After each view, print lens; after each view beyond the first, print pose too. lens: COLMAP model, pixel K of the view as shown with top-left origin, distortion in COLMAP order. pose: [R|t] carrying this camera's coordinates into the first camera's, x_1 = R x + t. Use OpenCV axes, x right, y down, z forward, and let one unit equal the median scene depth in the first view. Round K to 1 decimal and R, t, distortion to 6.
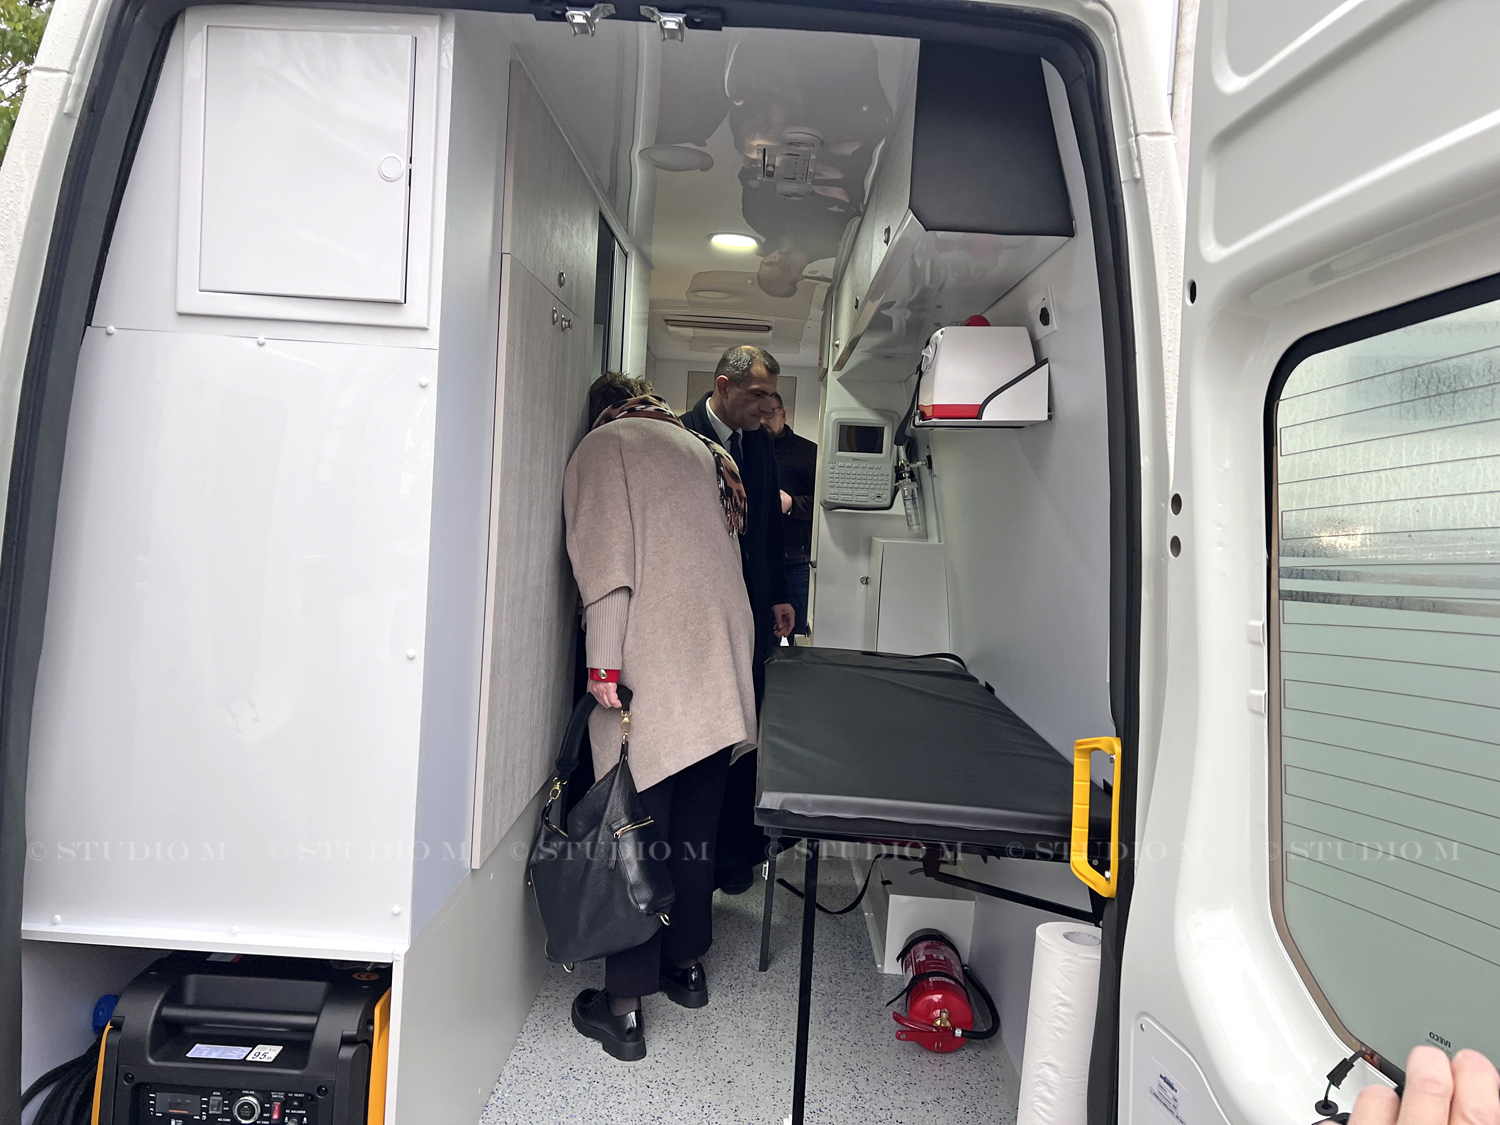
lens RADIAL K [[1147.5, 0, 754.6], [0, 1147.5, 546.8], [0, 0, 1]] dist [0.046010, -0.056981]
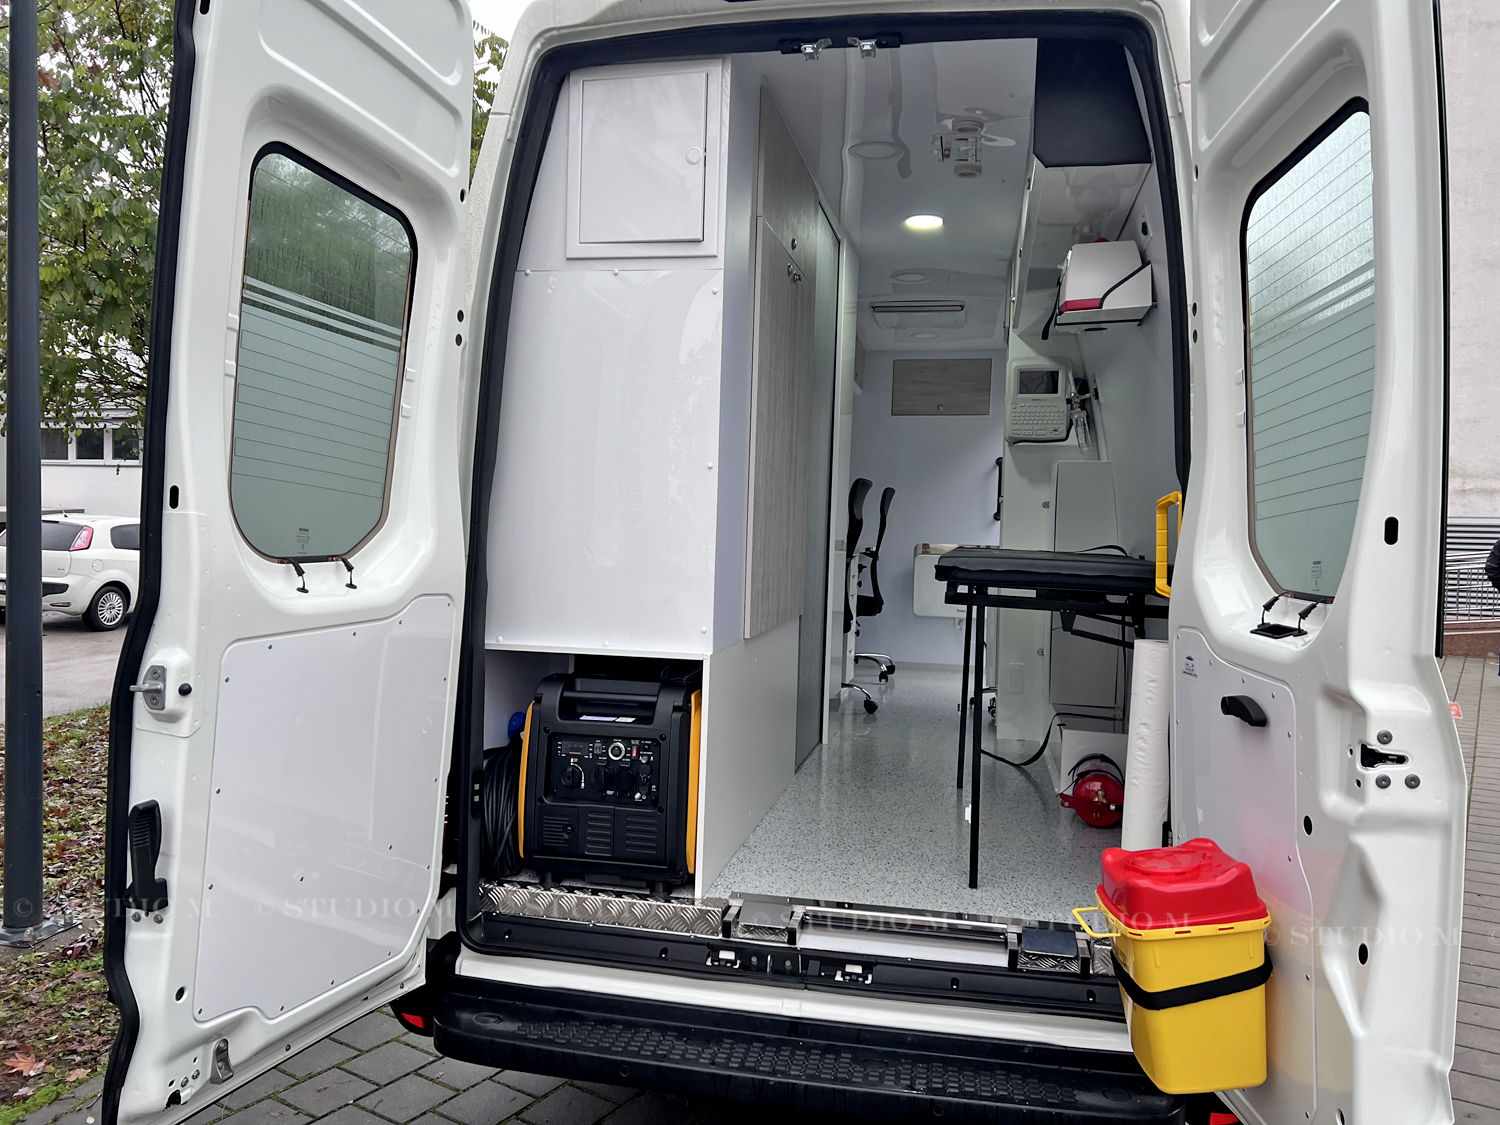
lens RADIAL K [[1164.8, 0, 742.1], [0, 1164.8, 563.6], [0, 0, 1]] dist [0.047107, -0.058800]
pose [[0.980579, -0.025083, -0.194516, 0.050182], [0.020013, 0.999408, -0.027988, 0.272978], [0.195103, 0.023552, 0.980500, -0.543657]]
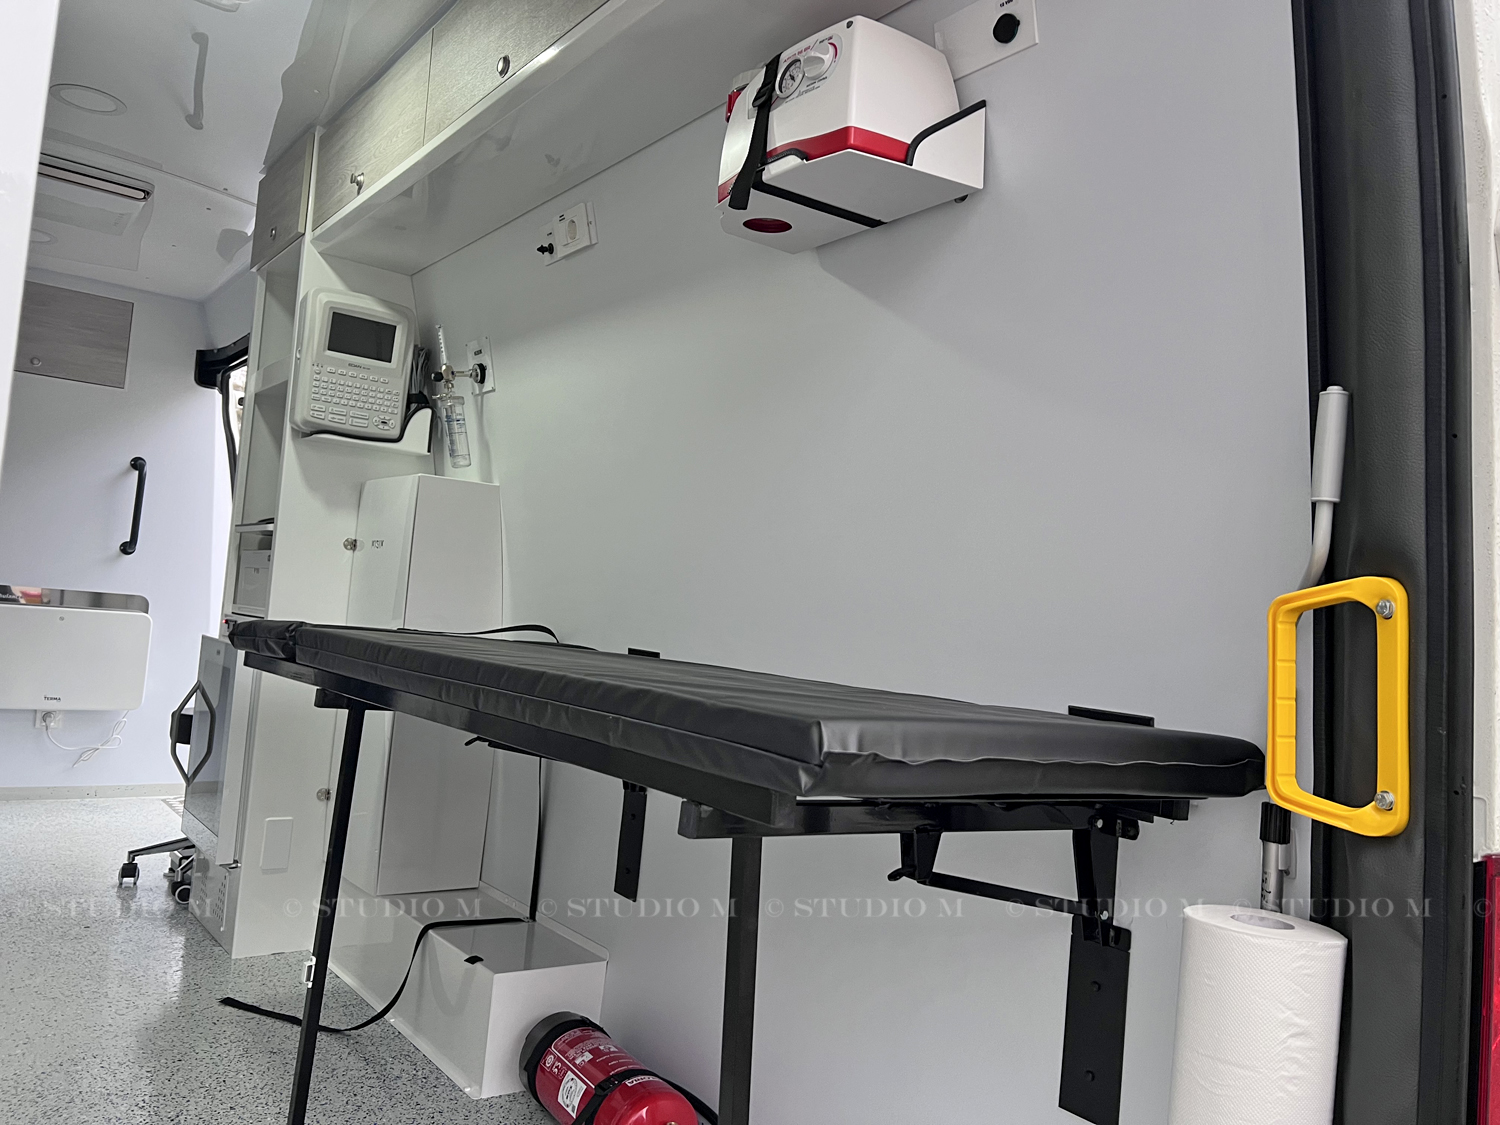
lens RADIAL K [[1164.8, 0, 742.1], [0, 1164.8, 563.6], [0, 0, 1]] dist [0.047107, -0.058800]
pose [[0.799299, 0.039784, 0.599615, -0.327854], [-0.007905, 0.998416, -0.055708, 0.185184], [-0.600881, 0.039787, 0.798347, 0.663475]]
